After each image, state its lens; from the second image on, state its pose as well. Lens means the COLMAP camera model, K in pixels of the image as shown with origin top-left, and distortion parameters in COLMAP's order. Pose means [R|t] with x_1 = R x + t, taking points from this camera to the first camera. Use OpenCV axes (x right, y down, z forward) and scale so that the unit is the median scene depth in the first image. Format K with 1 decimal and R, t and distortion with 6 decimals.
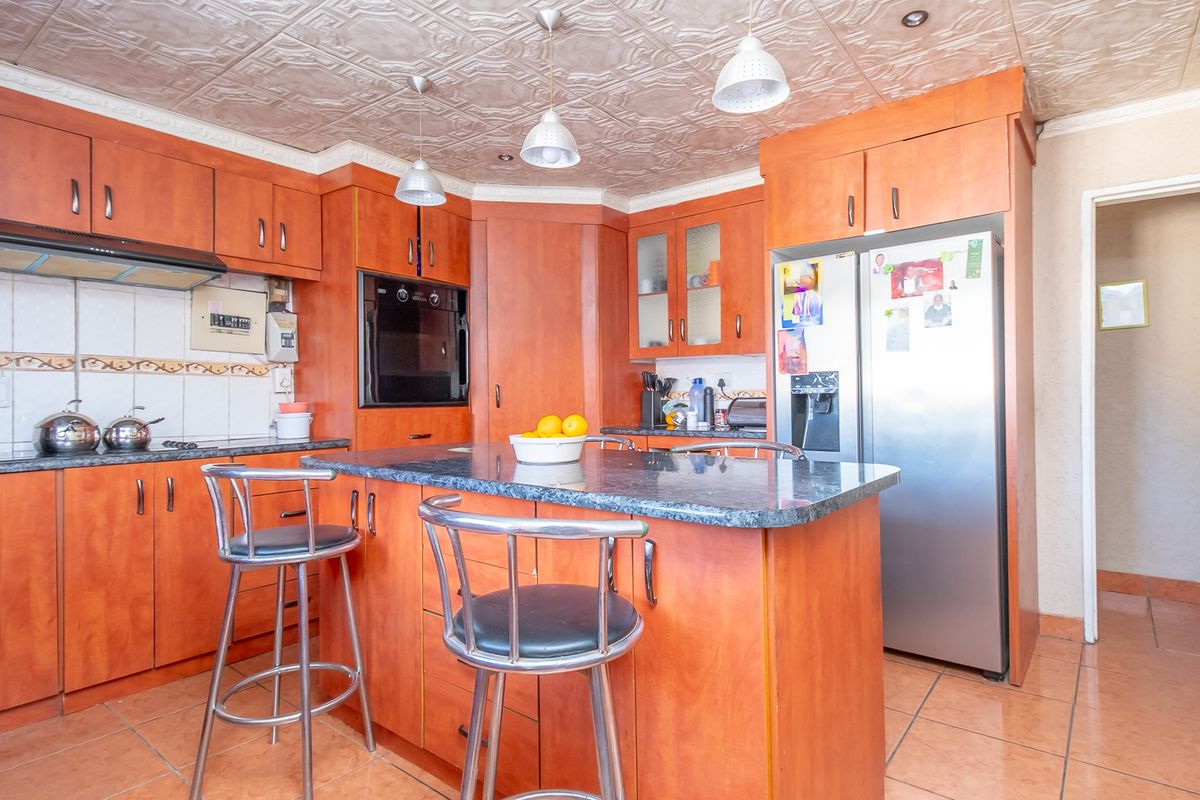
lens RADIAL K [[632.6, 0, 600.0], [0, 632.6, 400.0], [0, 0, 1]] dist [0.000629, -0.000144]
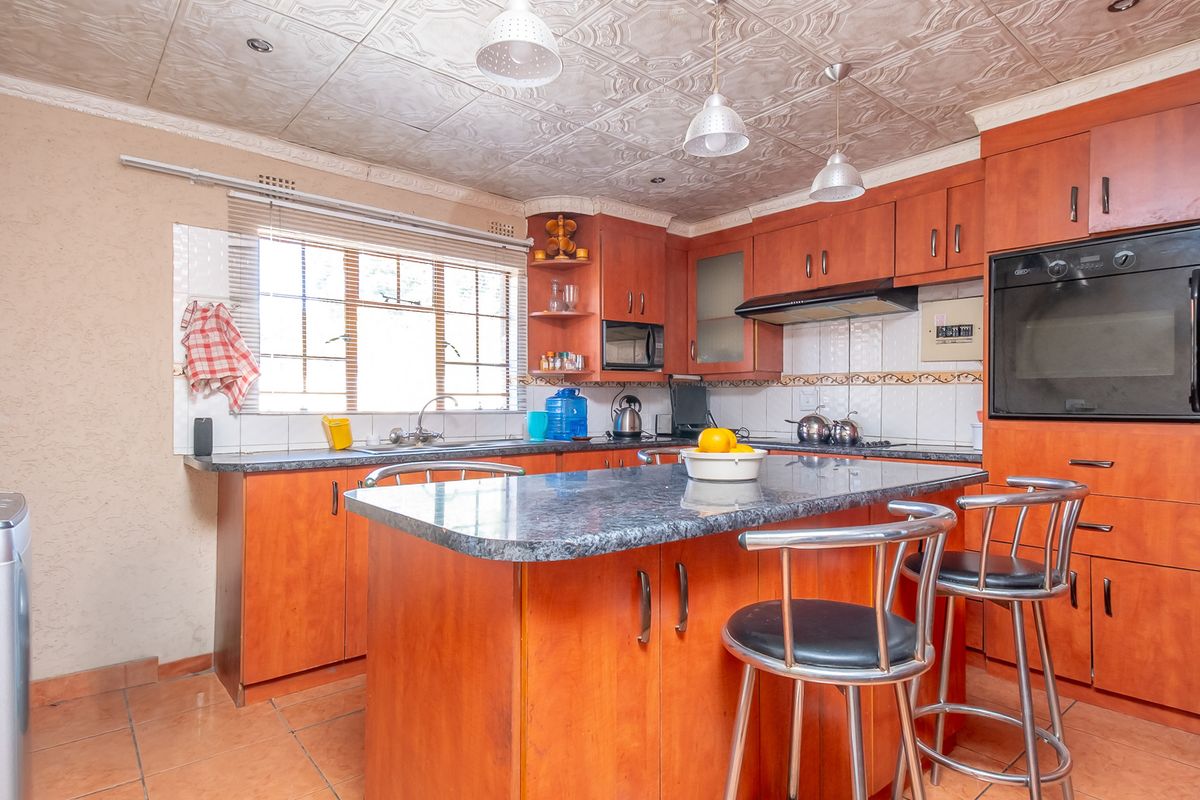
lens RADIAL K [[632.6, 0, 600.0], [0, 632.6, 400.0], [0, 0, 1]] dist [0.000629, -0.000144]
pose [[-0.208221, -0.002995, -0.978077, 0.597908], [-0.011089, 0.999938, -0.000701, -0.005838], [0.978019, 0.010700, -0.208241, 0.726780]]
